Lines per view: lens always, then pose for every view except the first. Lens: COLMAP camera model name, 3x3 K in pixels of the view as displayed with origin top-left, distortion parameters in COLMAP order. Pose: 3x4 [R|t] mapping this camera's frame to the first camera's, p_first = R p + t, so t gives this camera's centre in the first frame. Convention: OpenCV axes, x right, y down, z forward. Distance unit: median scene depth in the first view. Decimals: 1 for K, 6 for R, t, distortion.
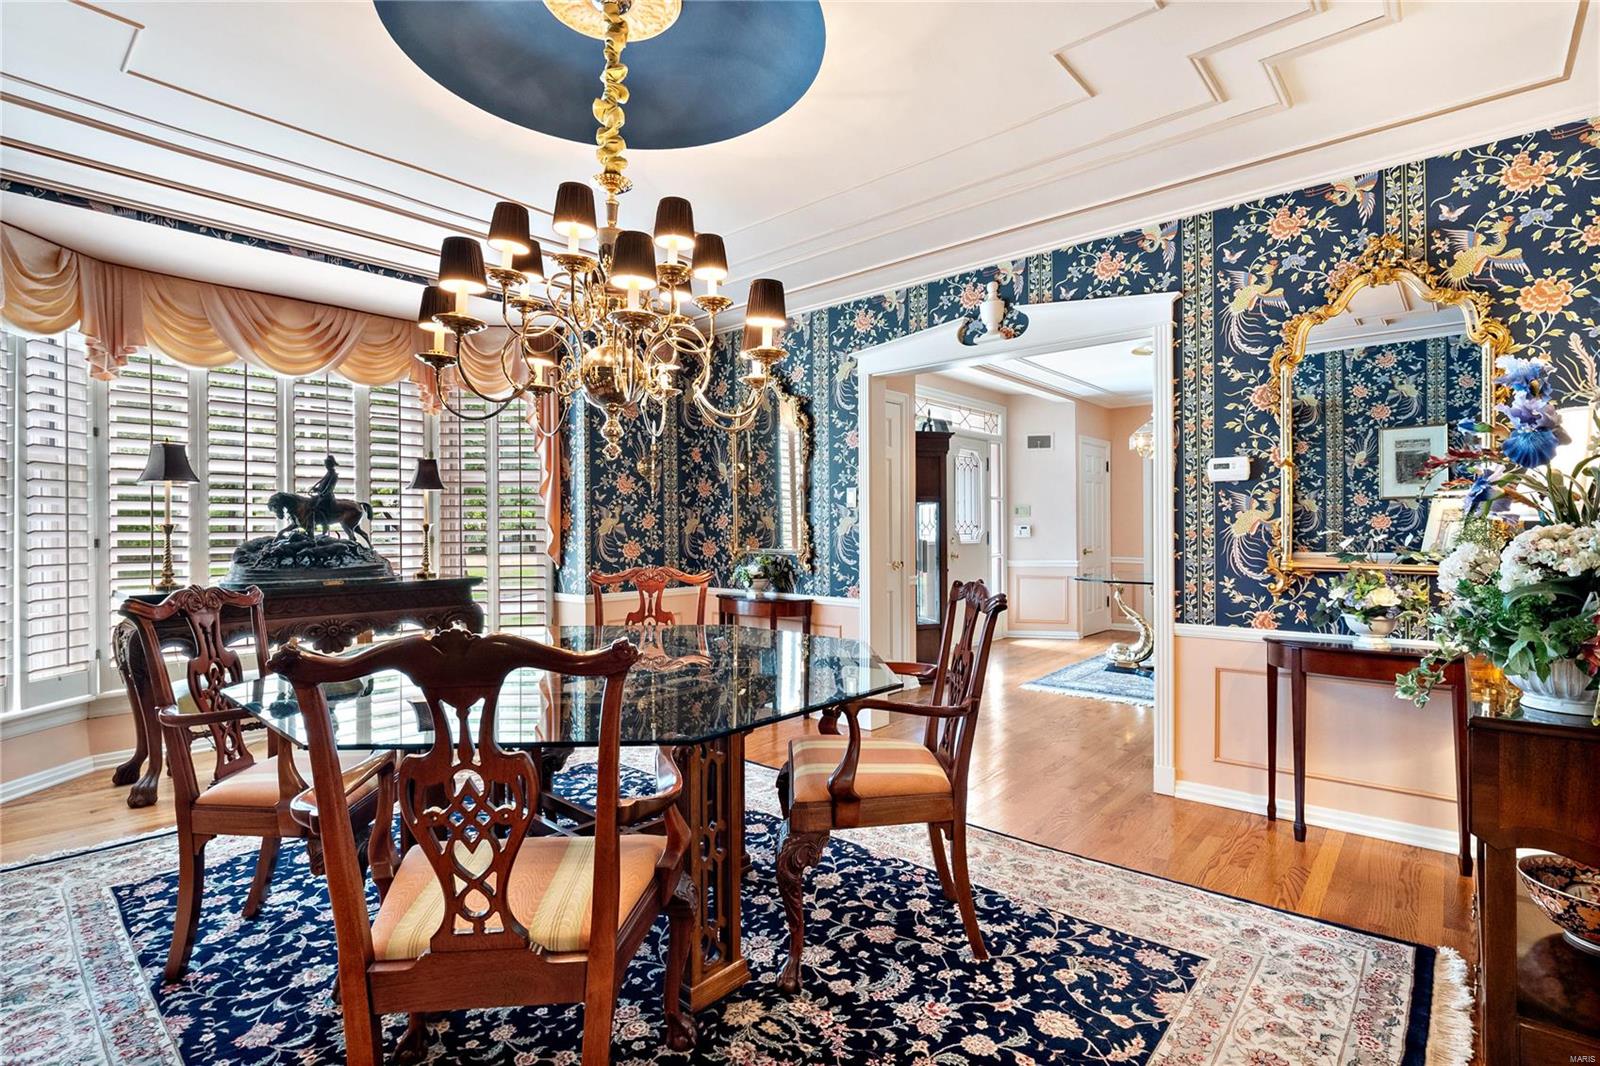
lens RADIAL K [[750.6, 0, 790.8], [0, 750.6, 526.6], [0, 0, 1]] dist [-0.007888, -0.004749]
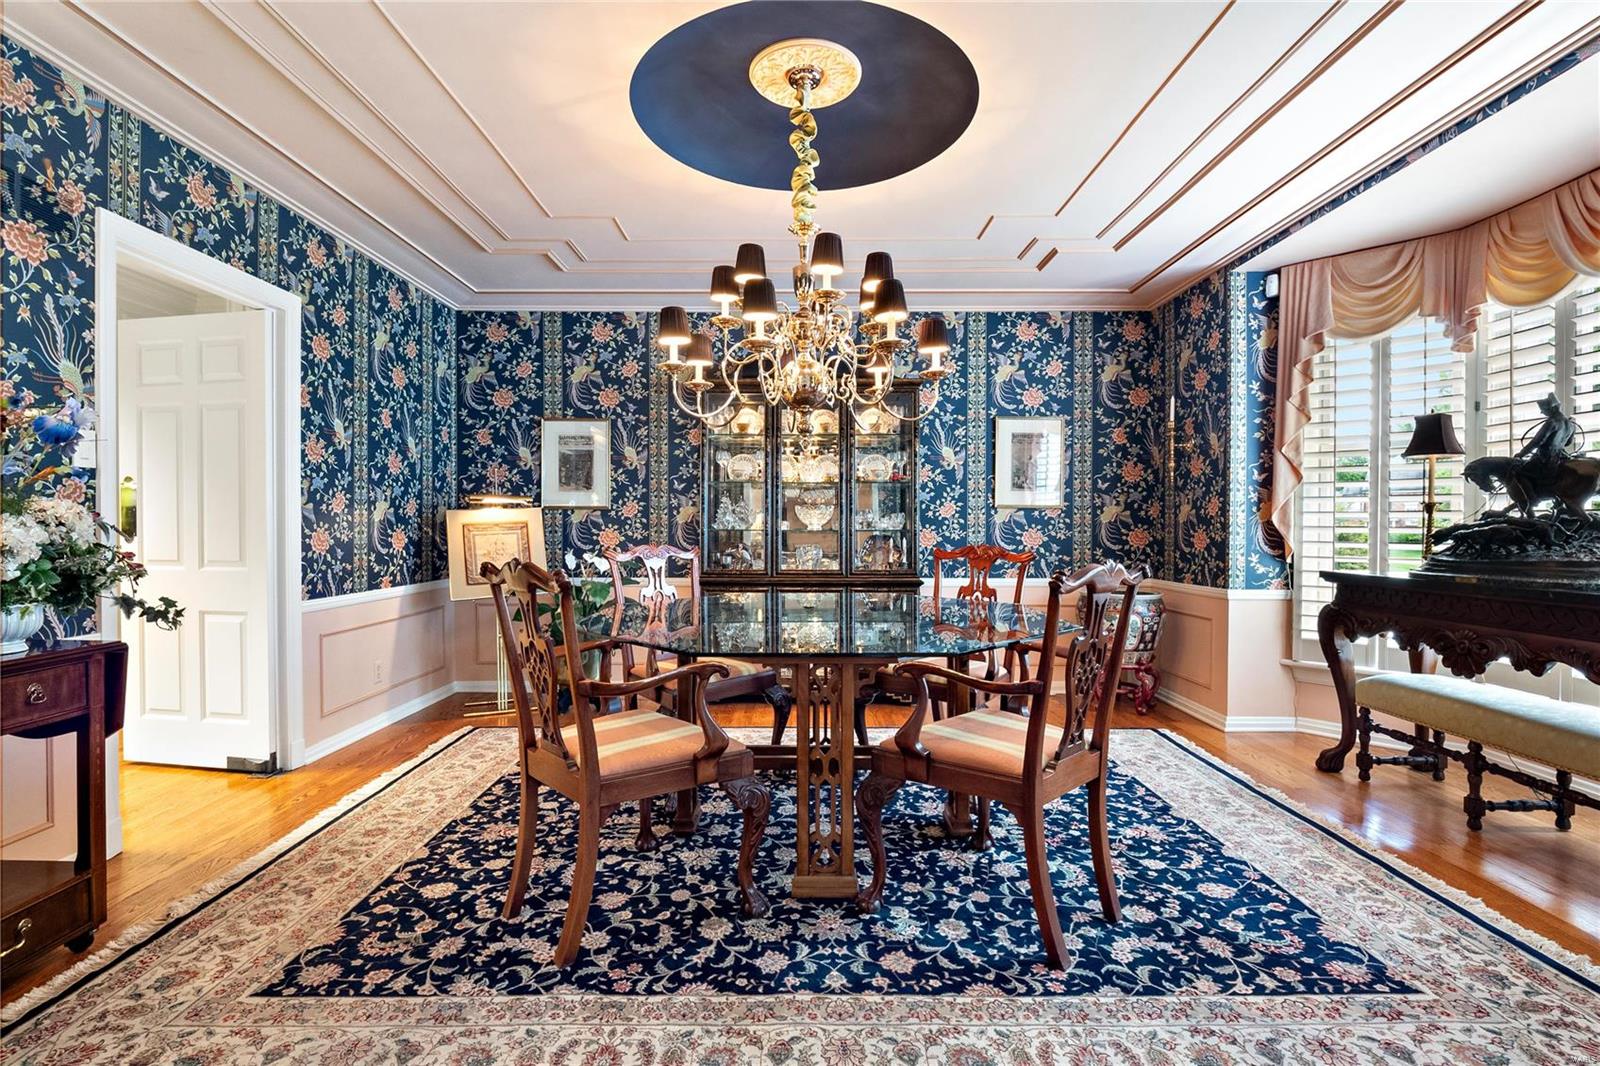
lens RADIAL K [[750.6, 0, 788.0], [0, 750.6, 541.3], [0, 0, 1]] dist [-0.007888, -0.004749]
pose [[-0.751543, 0.018686, -0.659419, 0.629151], [0.005051, 0.999732, 0.022573, 0.031831], [0.659665, 0.013634, -0.751436, 1.995493]]
